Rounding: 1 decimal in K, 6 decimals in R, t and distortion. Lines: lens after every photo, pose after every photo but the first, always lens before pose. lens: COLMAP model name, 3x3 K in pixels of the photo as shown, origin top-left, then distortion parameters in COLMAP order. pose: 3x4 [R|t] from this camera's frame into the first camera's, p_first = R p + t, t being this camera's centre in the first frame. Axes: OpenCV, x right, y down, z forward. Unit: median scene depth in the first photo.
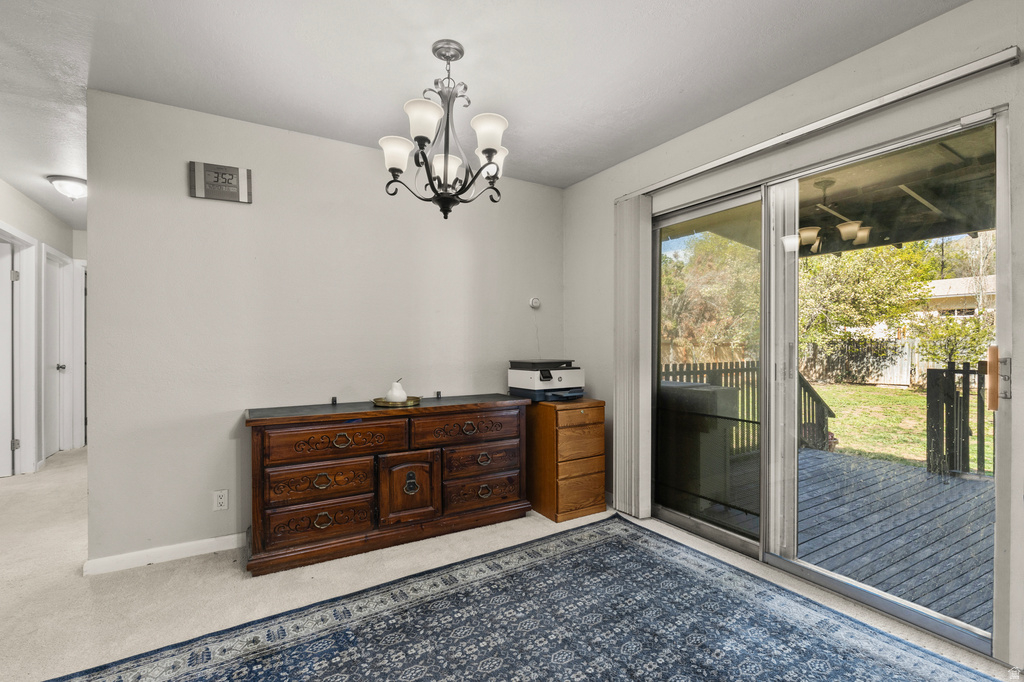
lens RADIAL K [[462.5, 0, 521.3], [0, 462.5, 344.9], [0, 0, 1]] dist [0.002900, 0.000701]
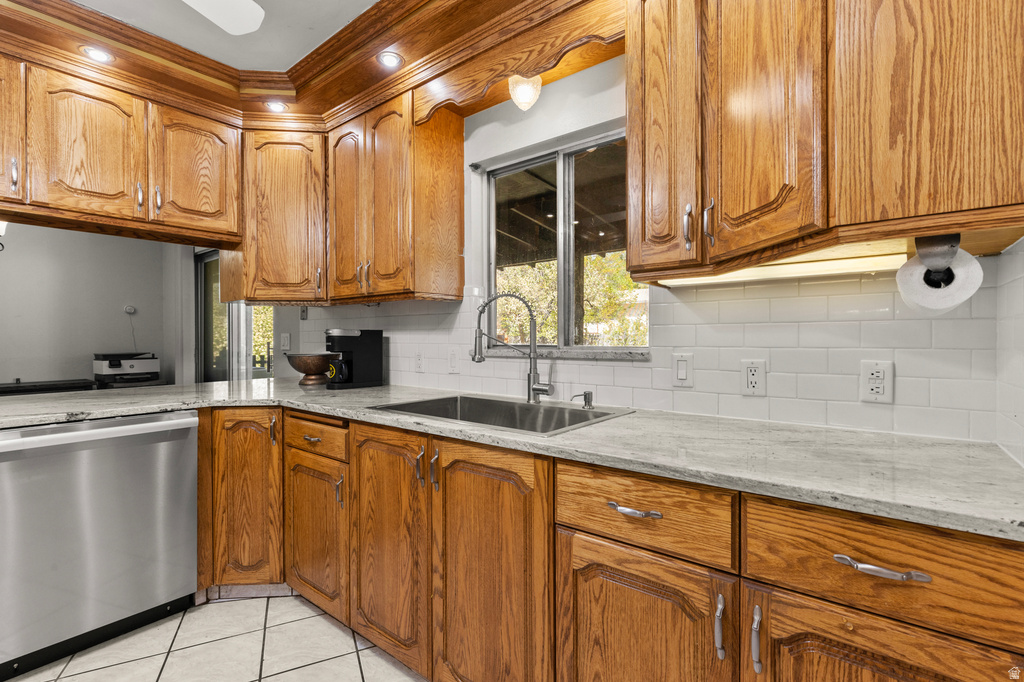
lens RADIAL K [[462.5, 0, 507.6], [0, 462.5, 338.9], [0, 0, 1]] dist [0.002900, 0.000701]
pose [[0.940283, -0.014115, 0.340101, 0.666179], [0.012826, 0.999900, 0.006037, -0.002388], [-0.340152, -0.001314, 0.940370, -0.686793]]
